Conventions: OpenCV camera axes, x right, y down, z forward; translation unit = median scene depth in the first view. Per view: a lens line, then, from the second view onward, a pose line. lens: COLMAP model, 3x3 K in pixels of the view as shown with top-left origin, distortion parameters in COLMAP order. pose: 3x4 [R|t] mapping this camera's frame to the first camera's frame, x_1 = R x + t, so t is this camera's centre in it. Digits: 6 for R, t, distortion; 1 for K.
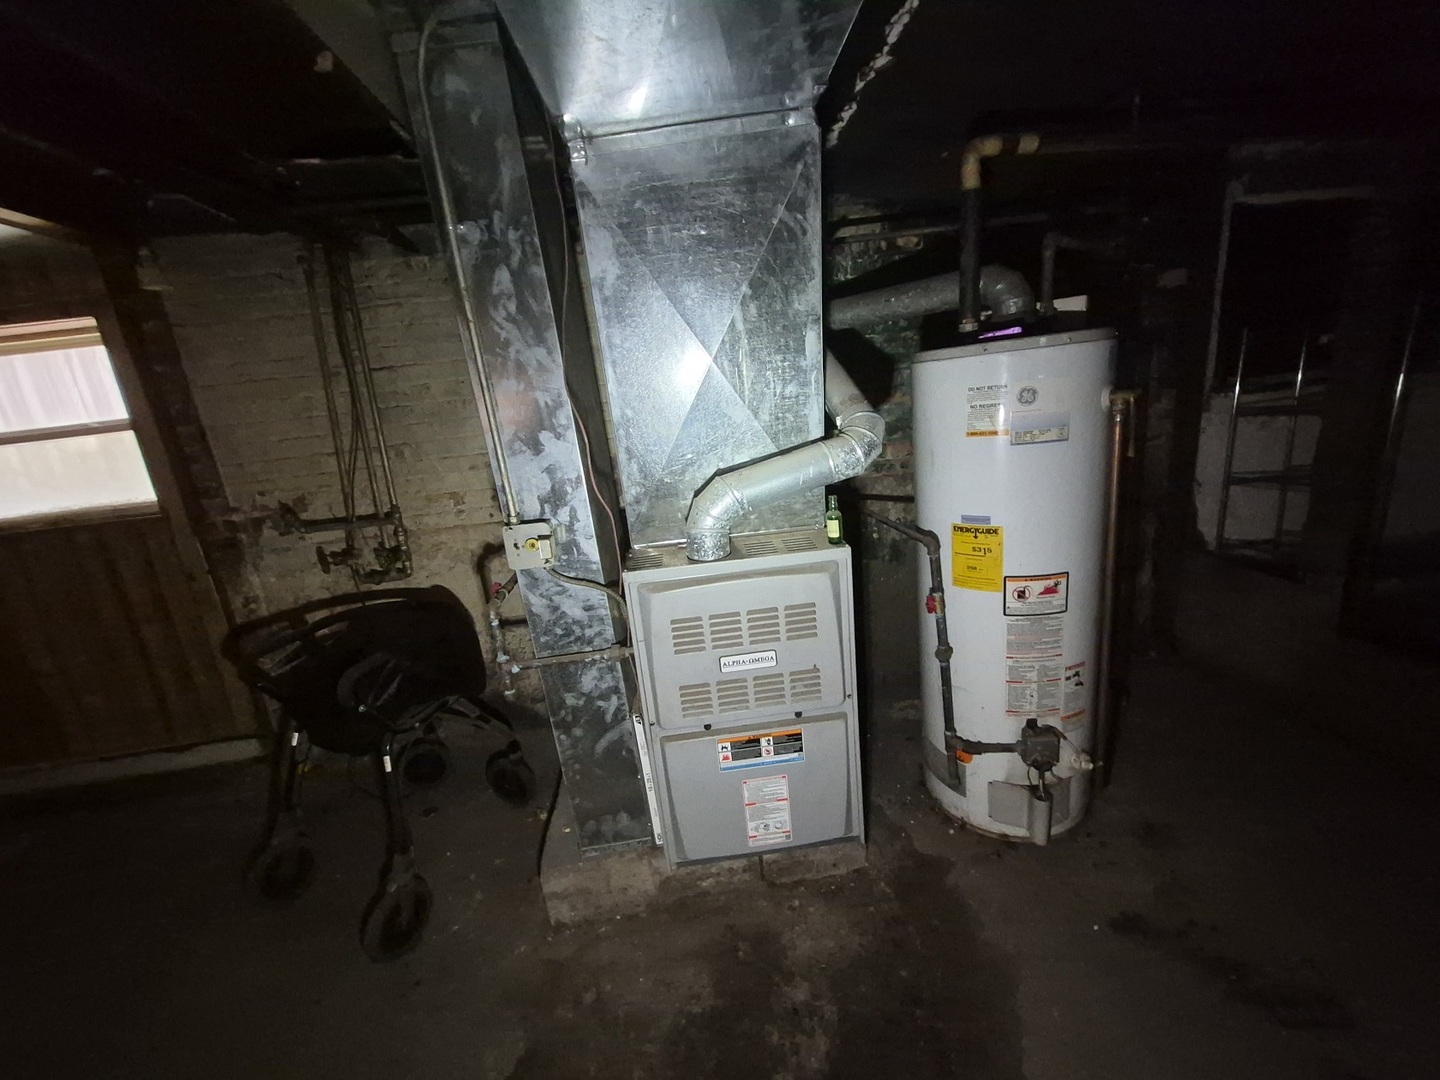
lens RADIAL K [[567.6, 0, 723.8], [0, 567.6, 548.7], [0, 0, 1]] dist [0.002341, -0.001332]
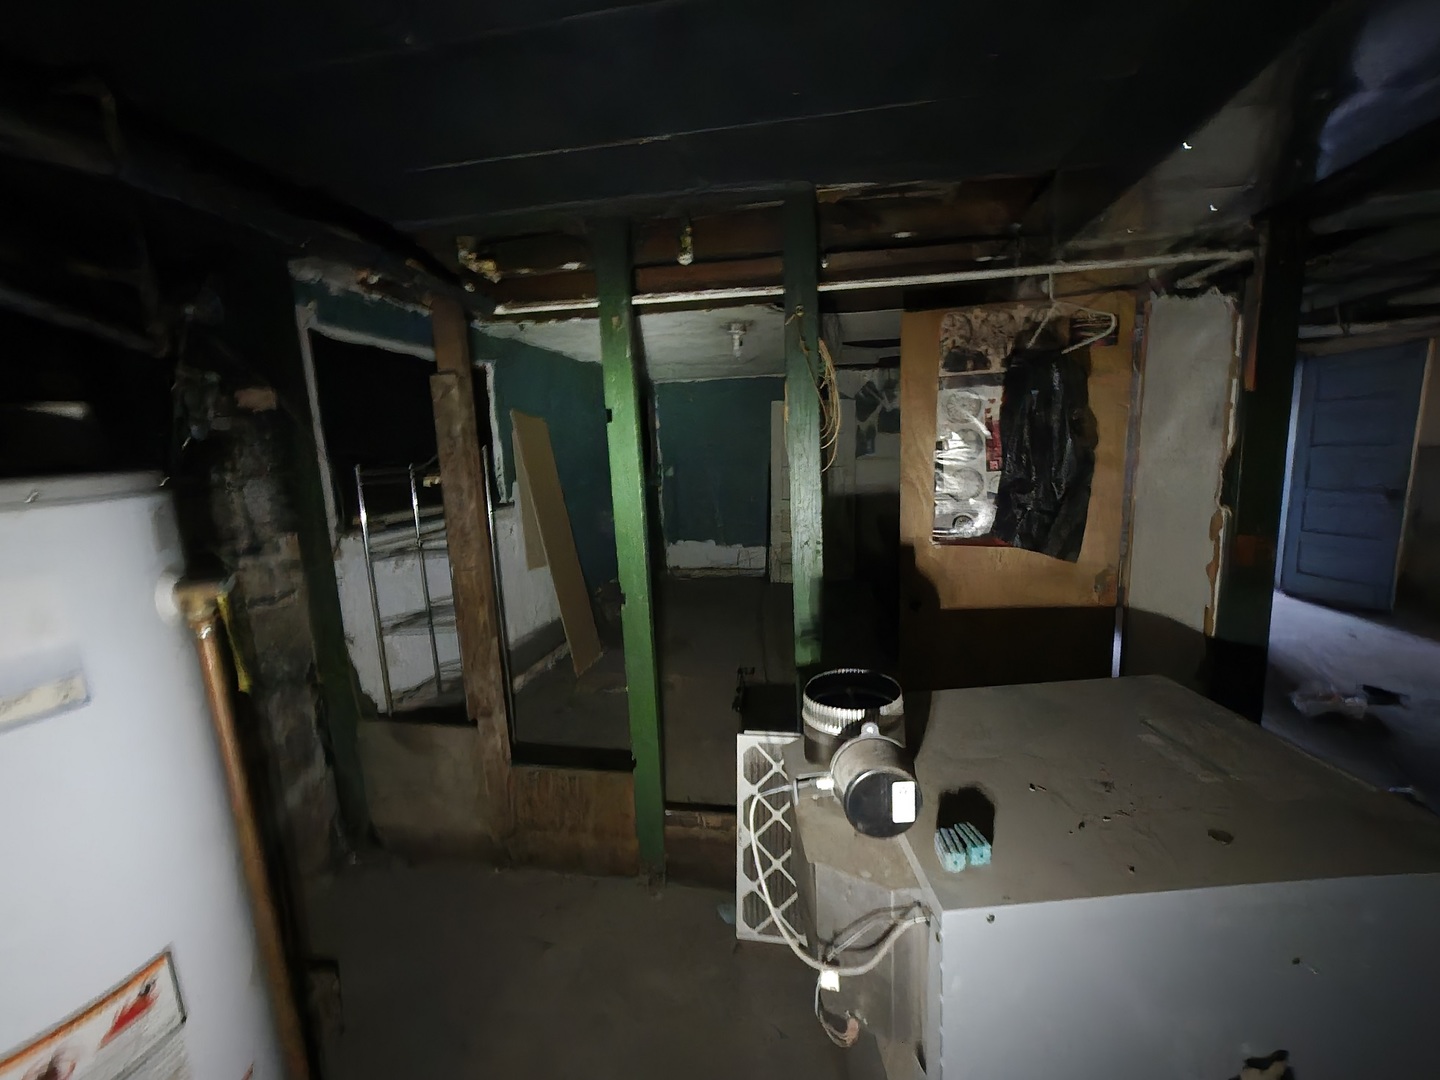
lens RADIAL K [[567.6, 0, 733.5], [0, 567.6, 538.3], [0, 0, 1]] dist [0.002341, -0.001332]
pose [[0.259455, -0.061851, 0.963773, 0.211305], [0.256989, 0.966388, -0.007164, -0.127048], [-0.930935, 0.249538, 0.266629, 0.246450]]
